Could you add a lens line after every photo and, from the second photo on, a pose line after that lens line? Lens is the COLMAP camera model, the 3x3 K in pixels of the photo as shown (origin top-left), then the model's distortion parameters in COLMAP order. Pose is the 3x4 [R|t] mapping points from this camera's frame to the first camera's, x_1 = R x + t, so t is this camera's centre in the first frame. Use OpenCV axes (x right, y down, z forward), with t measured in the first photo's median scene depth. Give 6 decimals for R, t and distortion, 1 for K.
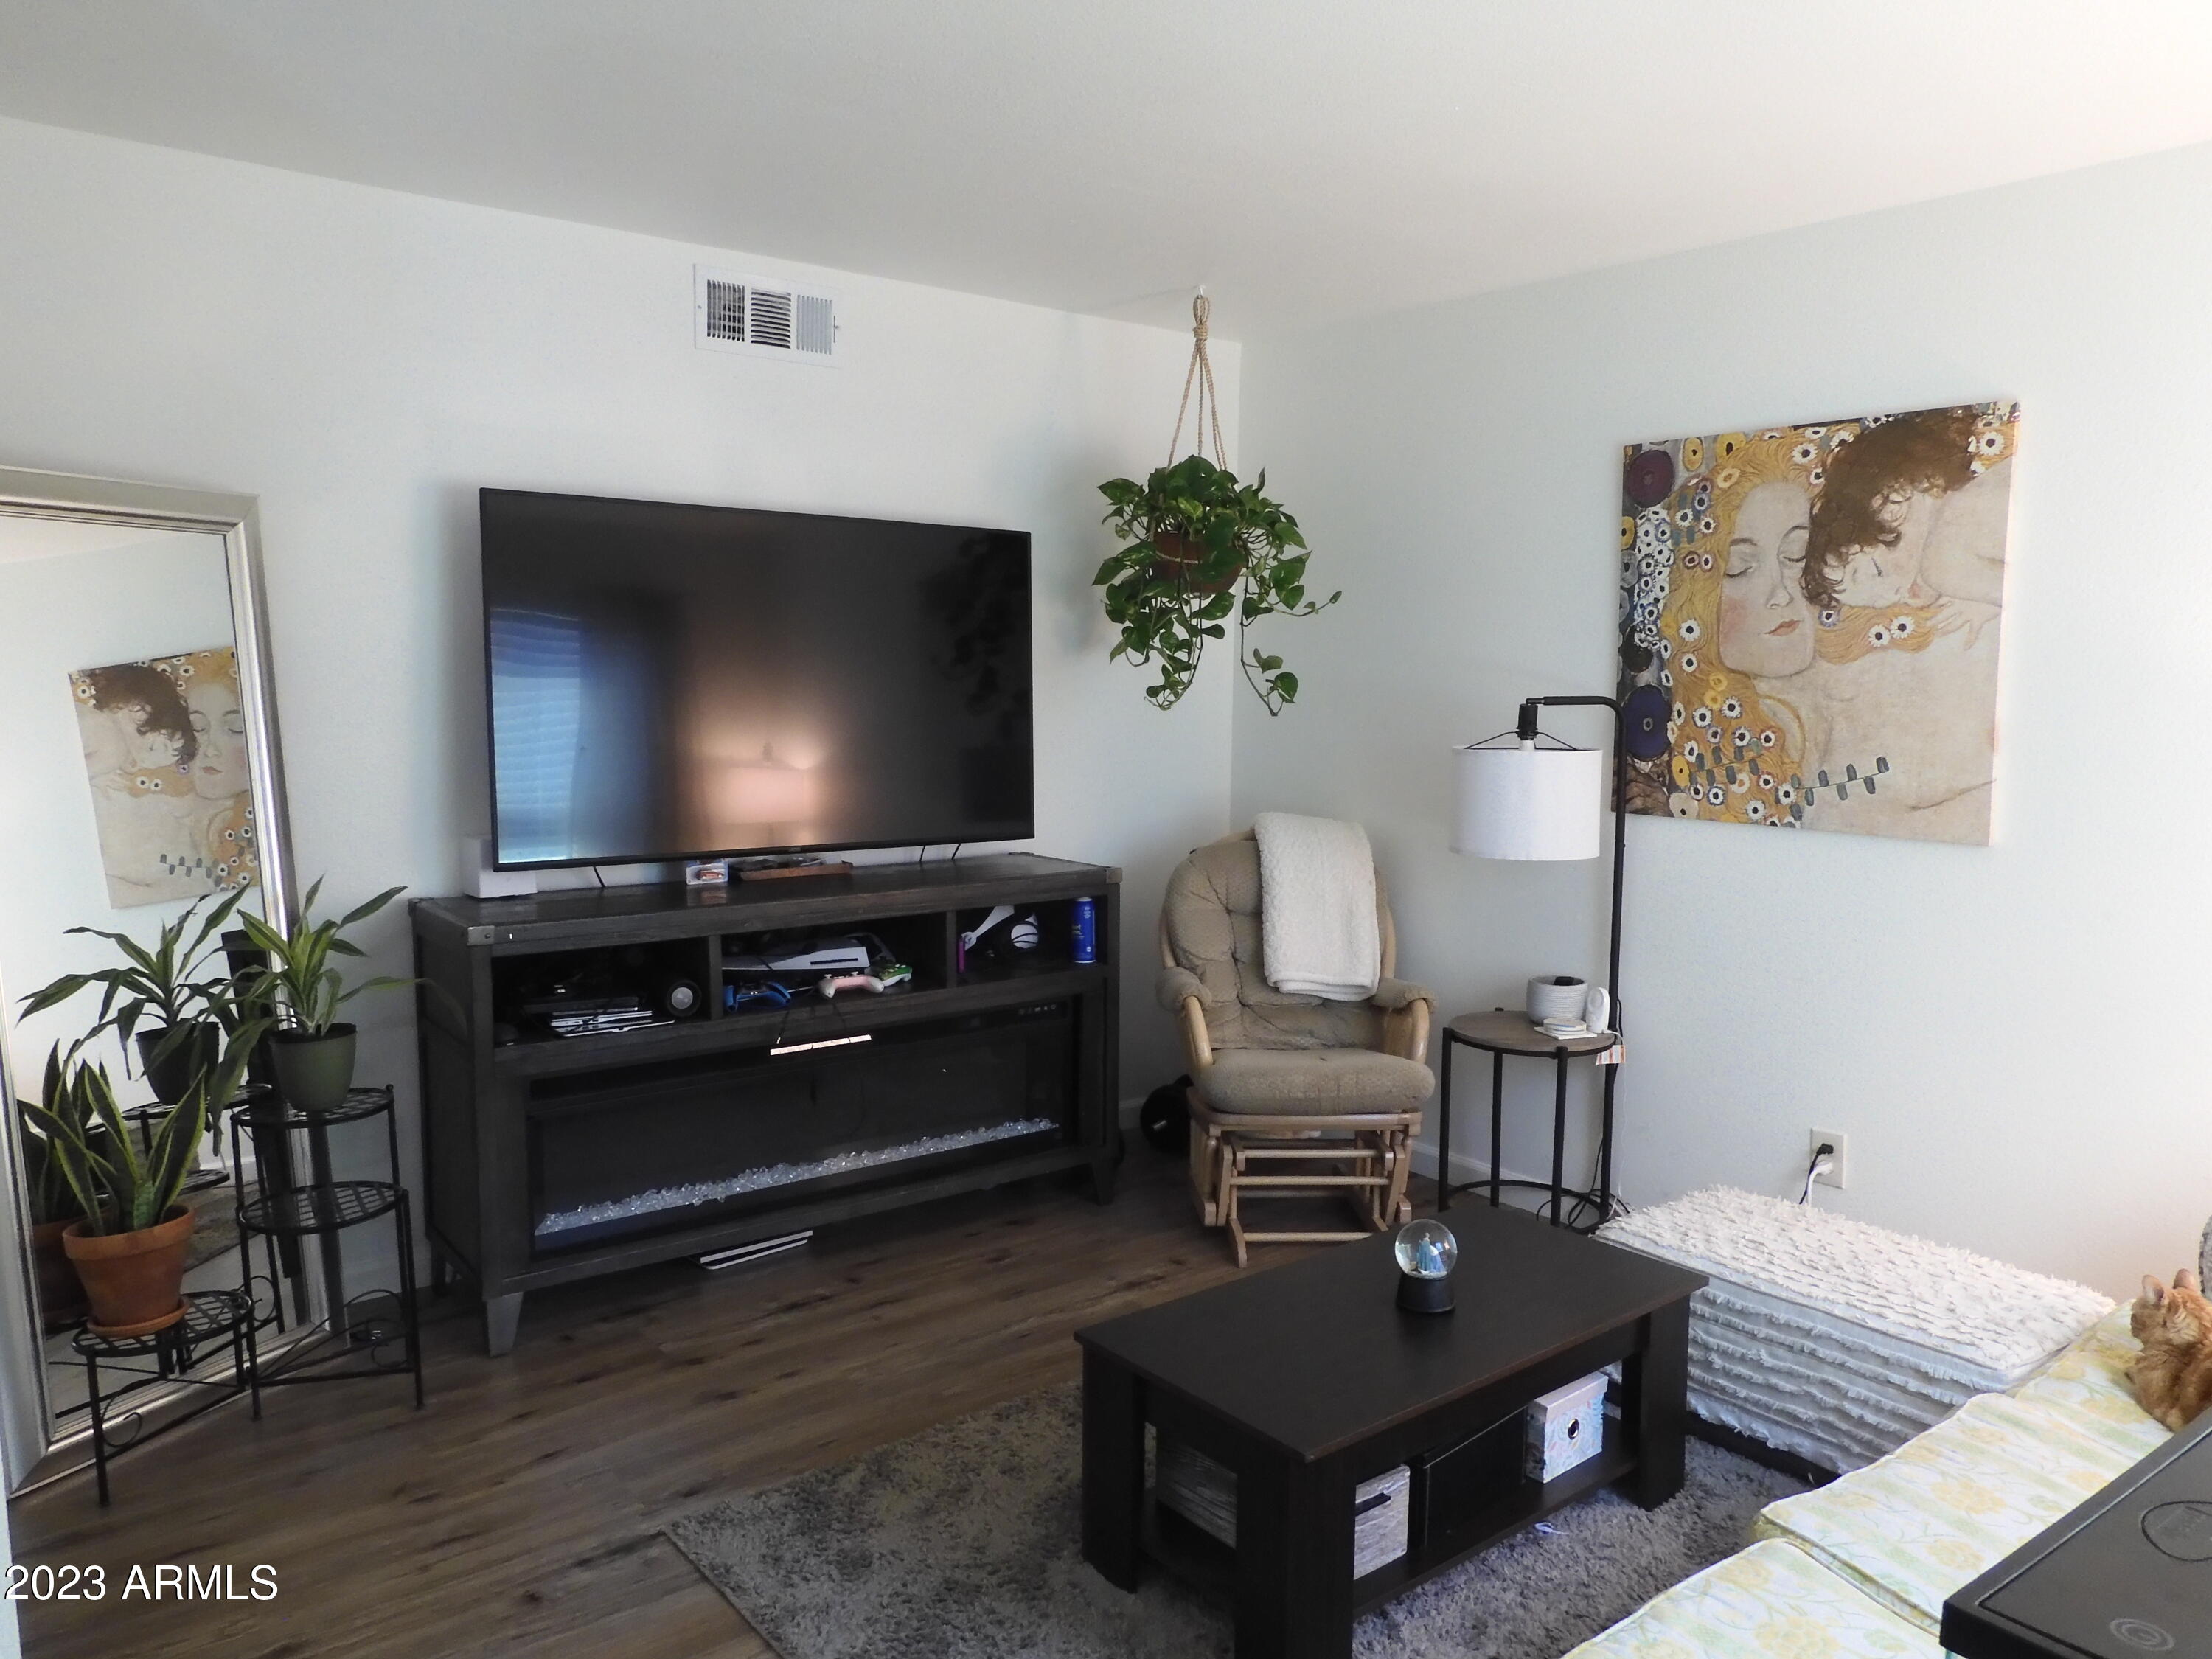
lens RADIAL K [[1532.2, 0, 1090.8], [0, 1532.2, 840.7], [0, 0, 1]] dist [0.022230, 0.003757]
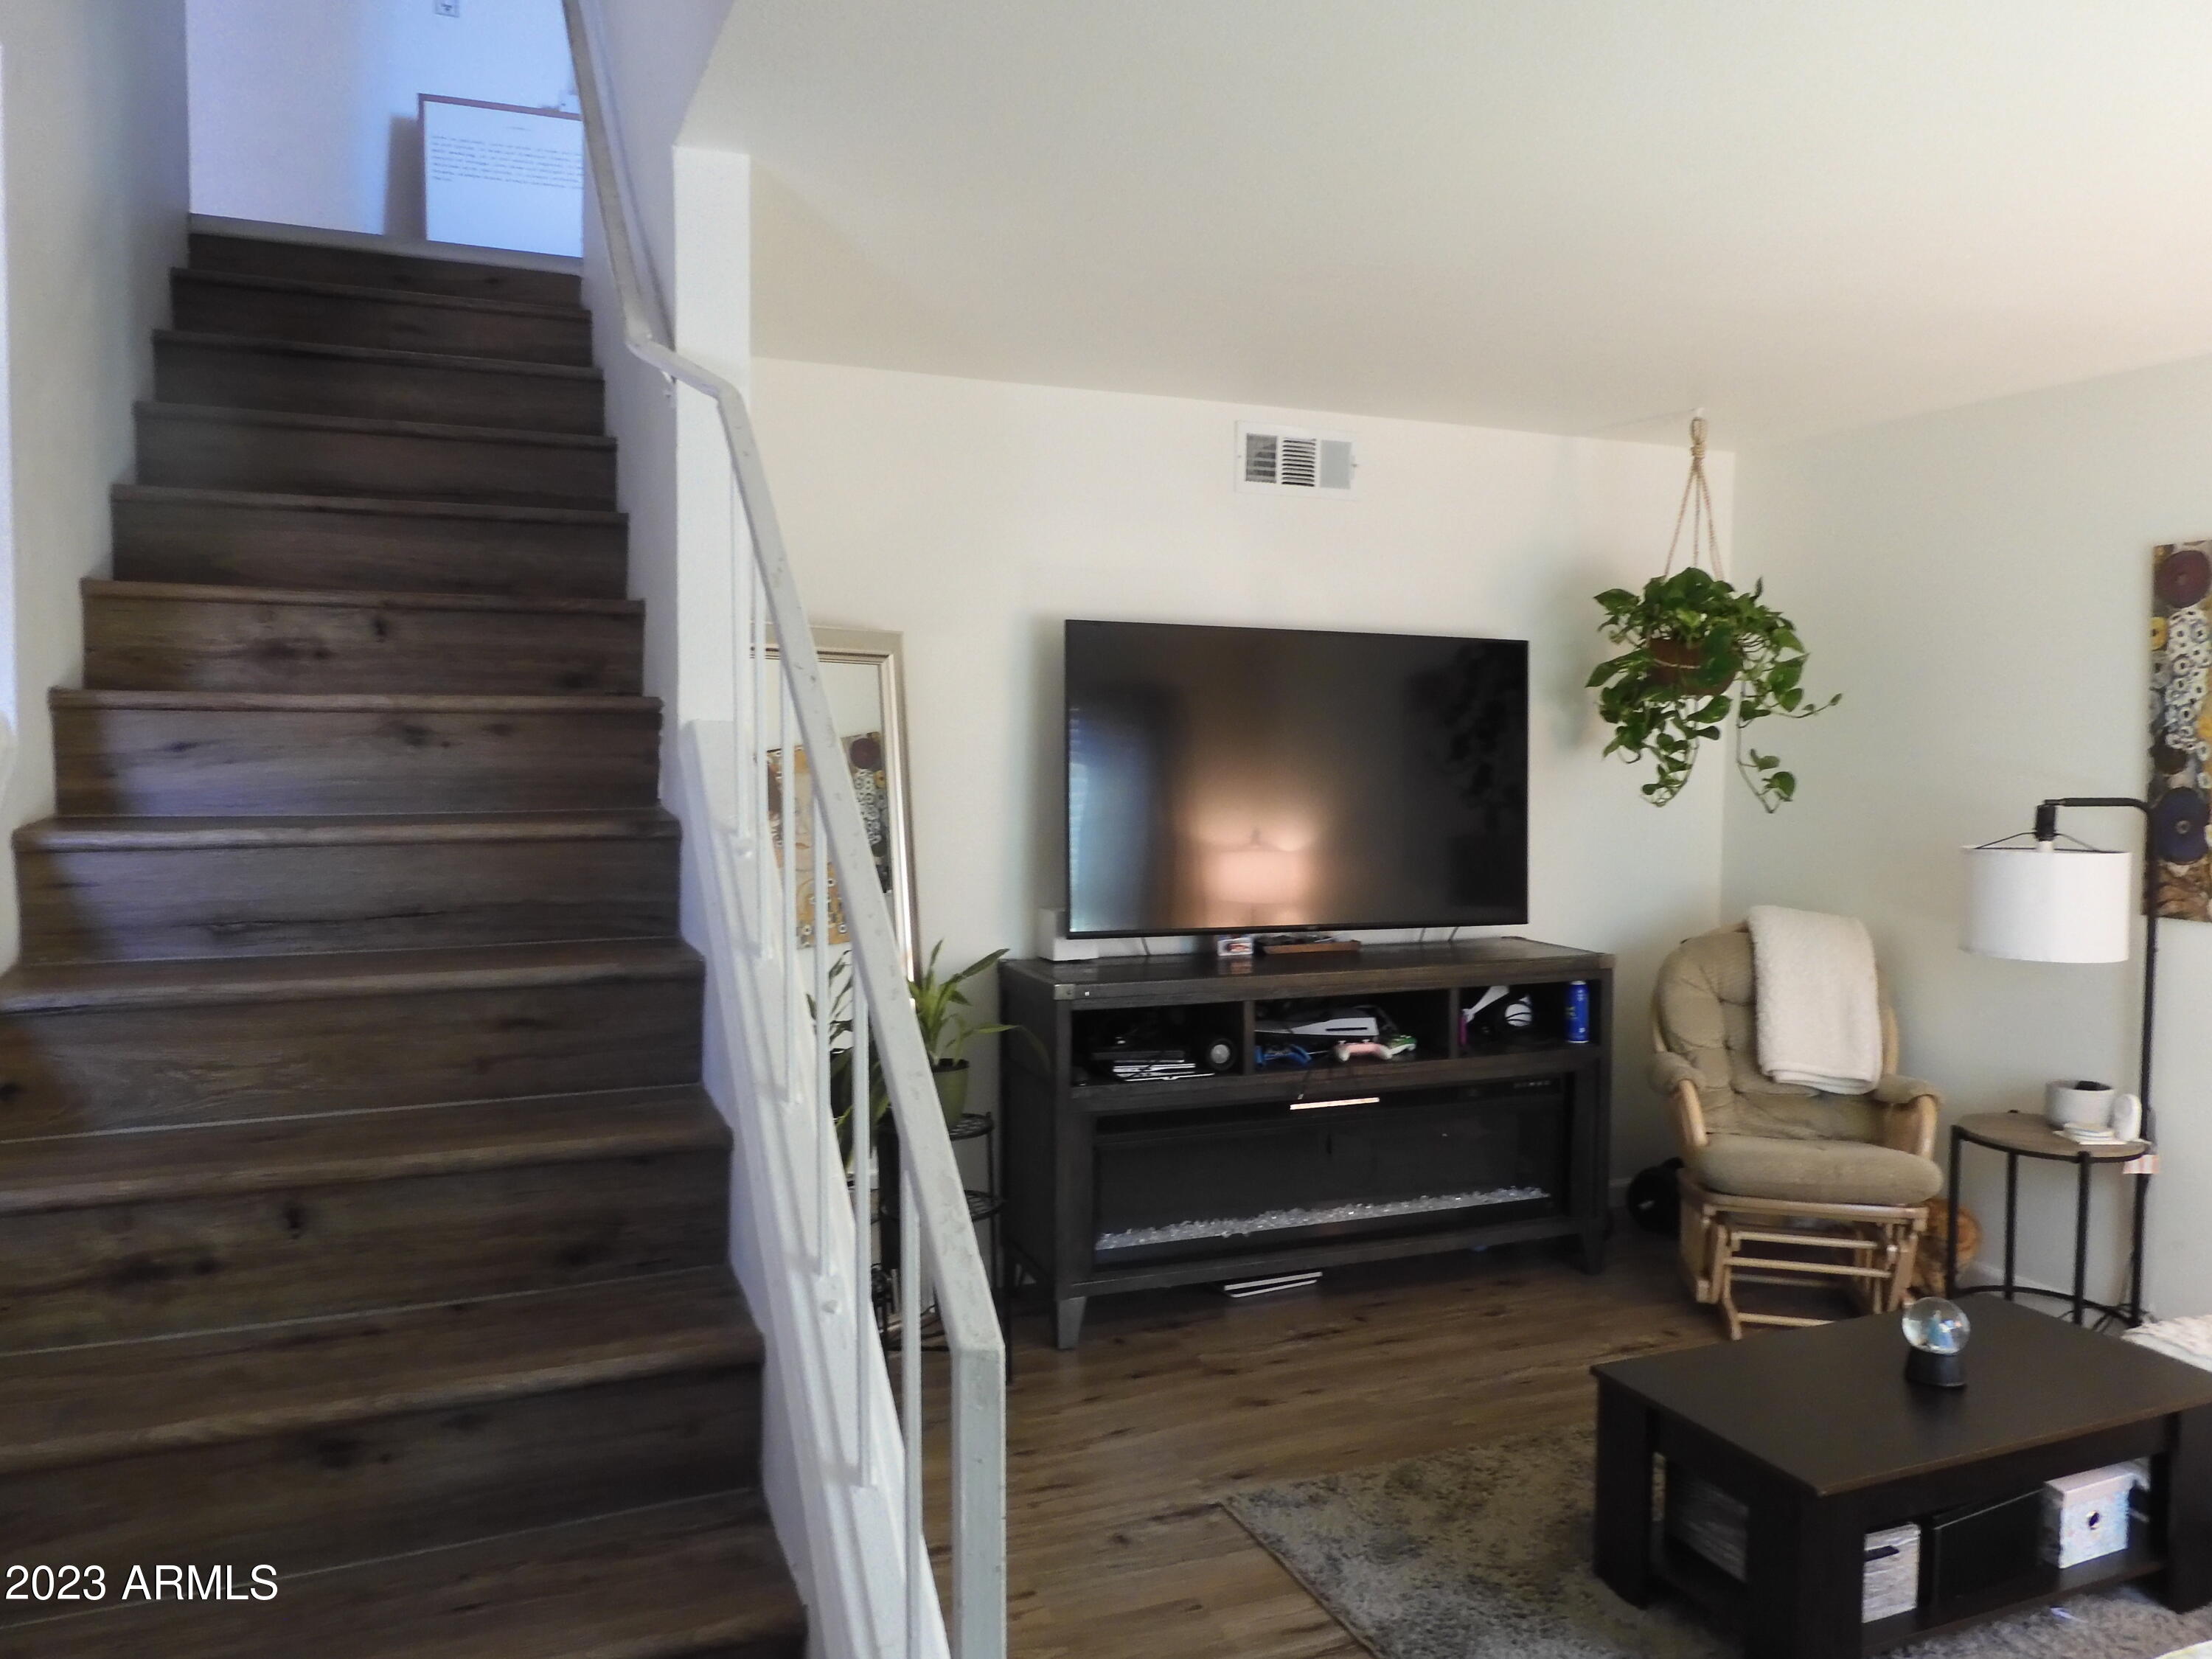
lens RADIAL K [[1573.4, 0, 1095.2], [0, 1573.4, 831.1], [0, 0, 1]] dist [0.002937, 0.003325]
pose [[0.964052, 0.014852, -0.265297, -0.040822], [-0.029239, 0.998303, -0.050362, -0.002355], [0.264099, 0.056309, 0.962850, -0.155580]]
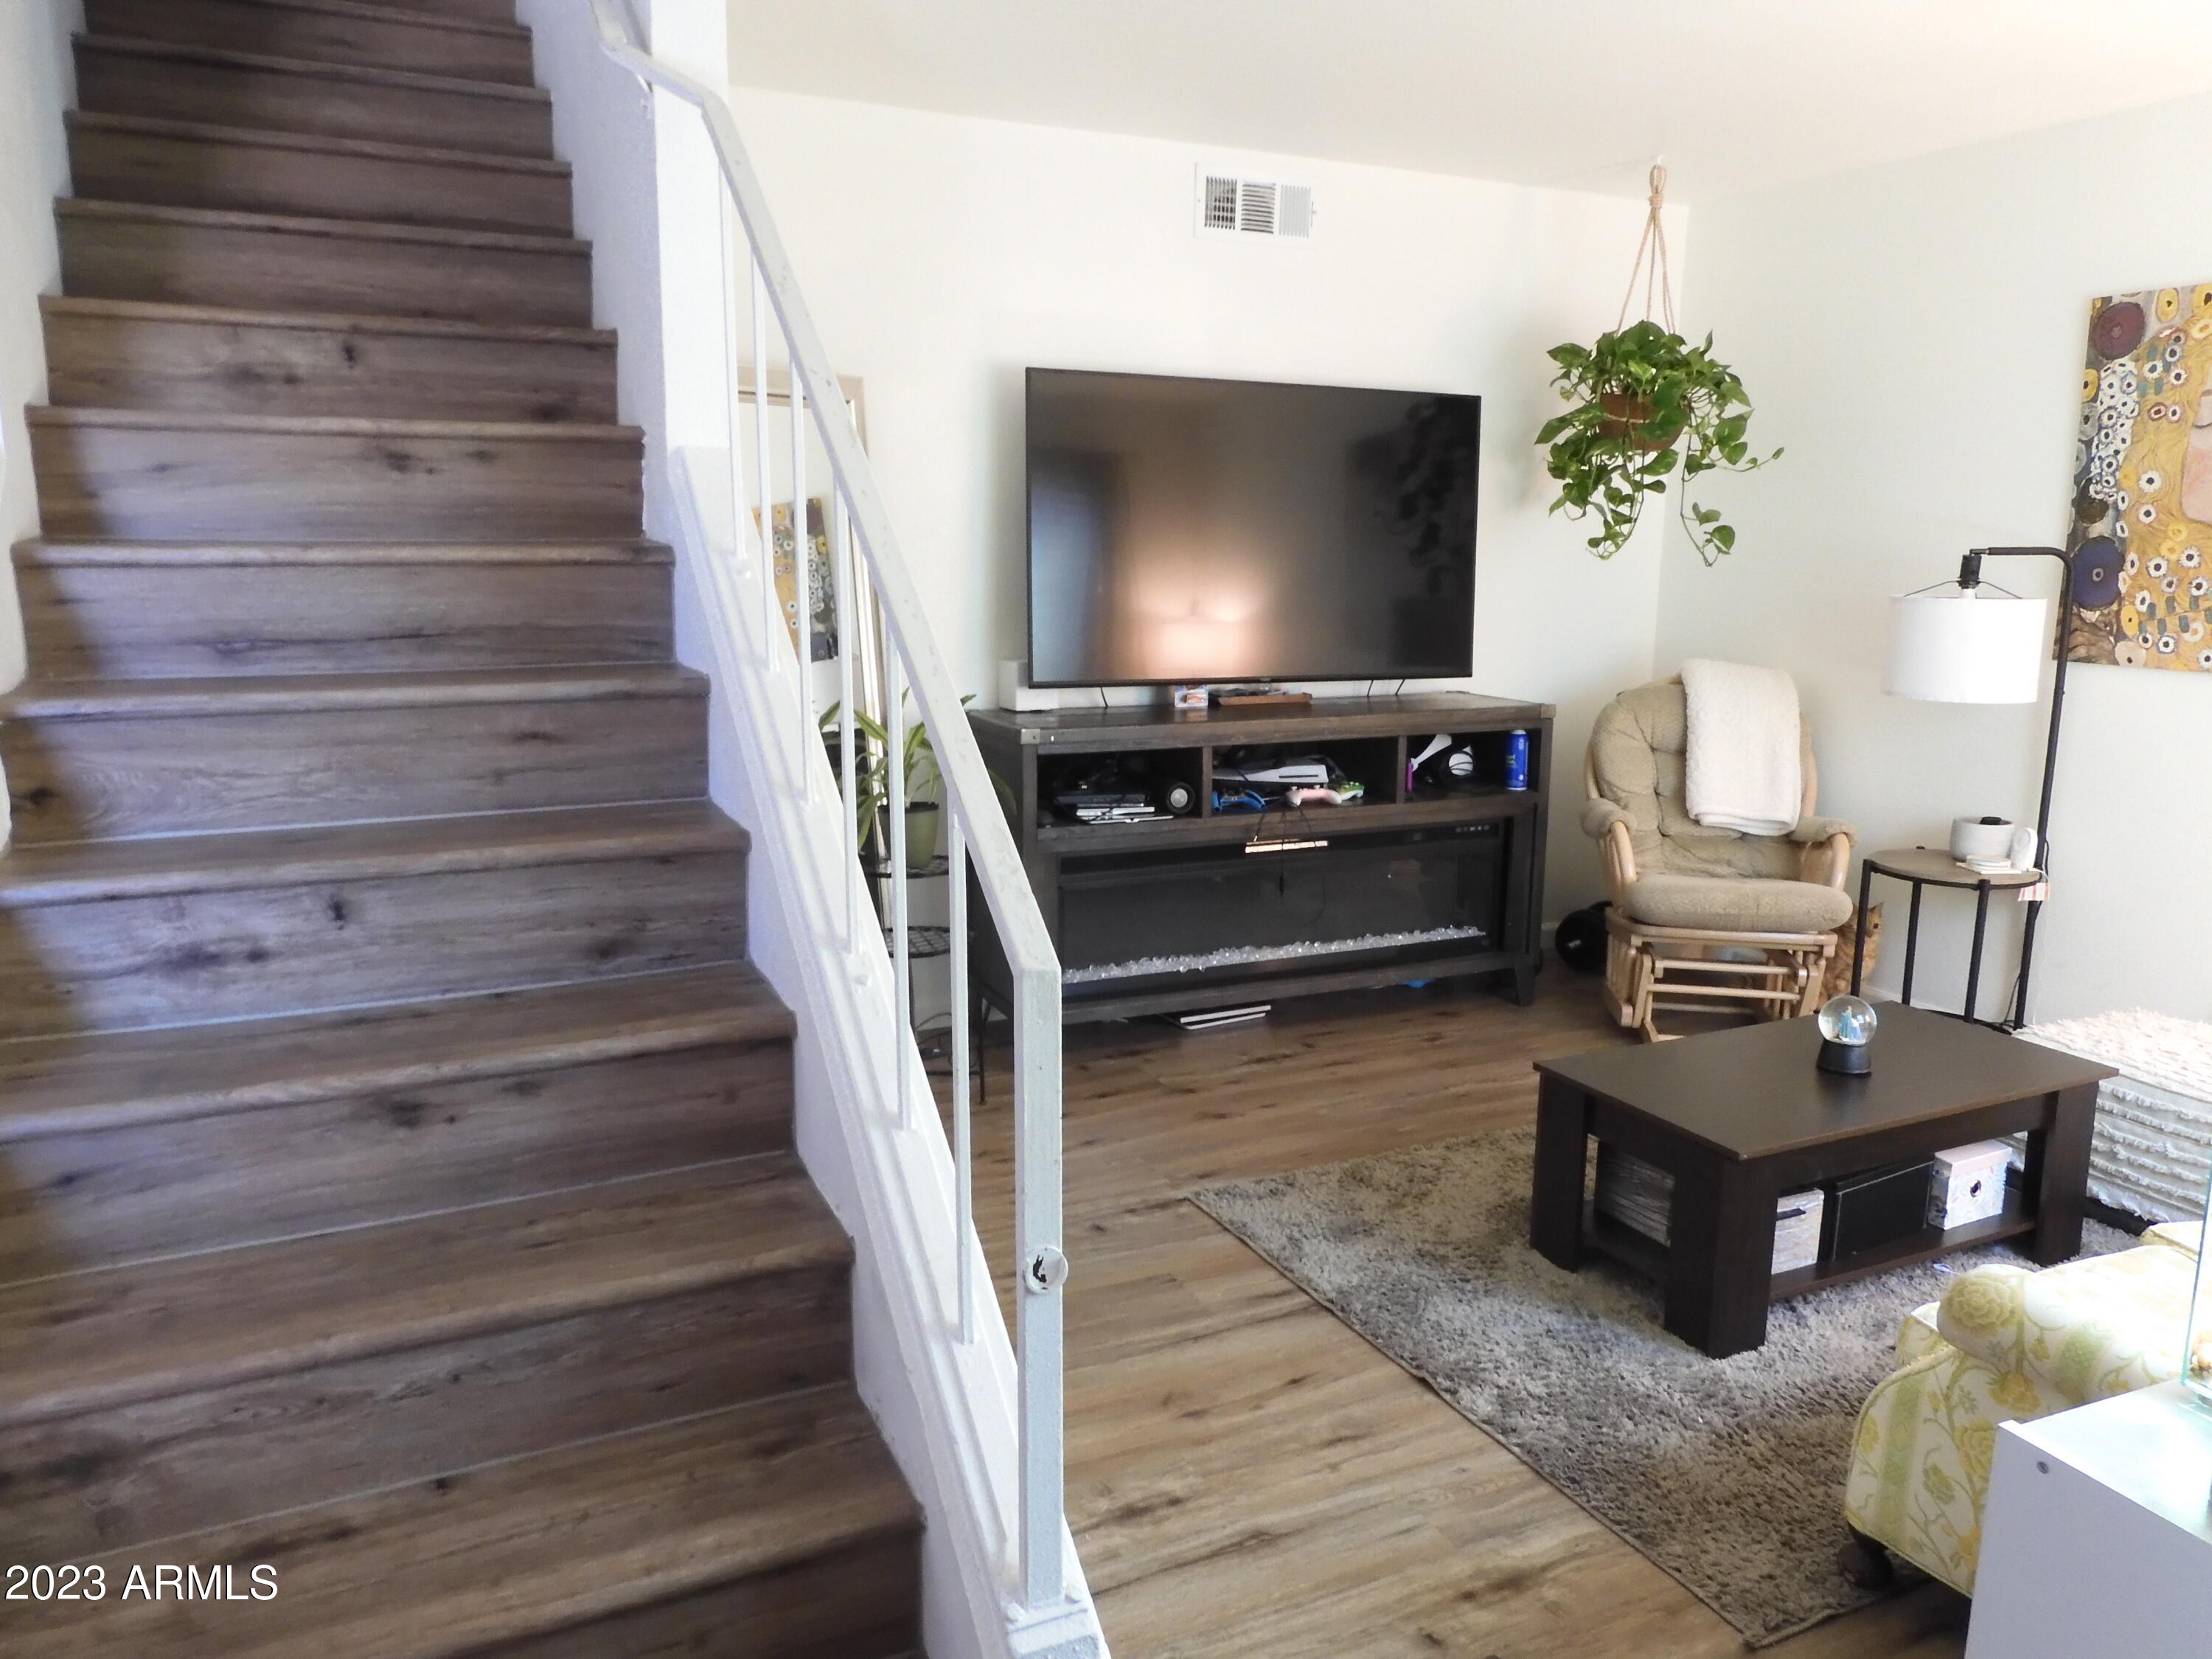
lens RADIAL K [[1587.0, 0, 1078.5], [0, 1587.0, 841.0], [0, 0, 1]] dist [0.006044, 0.001862]
pose [[0.975861, 0.042196, -0.214277, -0.068832], [-0.026379, 0.996748, 0.076148, 0.039410], [0.216793, -0.068657, 0.973800, -0.201178]]
